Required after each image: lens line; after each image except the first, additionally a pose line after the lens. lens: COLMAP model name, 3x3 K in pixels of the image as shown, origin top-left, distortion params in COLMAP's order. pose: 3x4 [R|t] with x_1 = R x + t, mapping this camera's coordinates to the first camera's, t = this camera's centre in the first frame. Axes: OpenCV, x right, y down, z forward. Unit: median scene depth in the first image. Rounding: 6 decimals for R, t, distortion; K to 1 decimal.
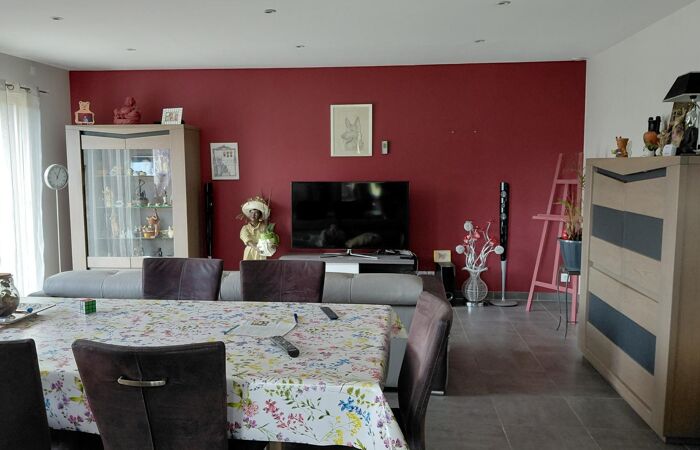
lens RADIAL K [[596.4, 0, 351.5], [0, 596.4, 226.7], [0, 0, 1]] dist [0.098957, -0.188213]
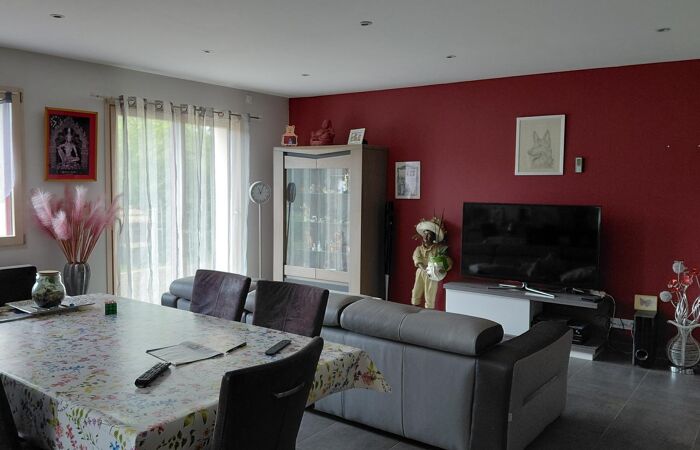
lens RADIAL K [[596.4, 0, 345.8], [0, 596.4, 229.4], [0, 0, 1]] dist [0.098957, -0.188213]
pose [[0.857037, 0.052959, -0.512527, 0.218143], [-0.066563, 0.997748, -0.008209, -0.014335], [0.510938, 0.041151, 0.858632, 0.113694]]
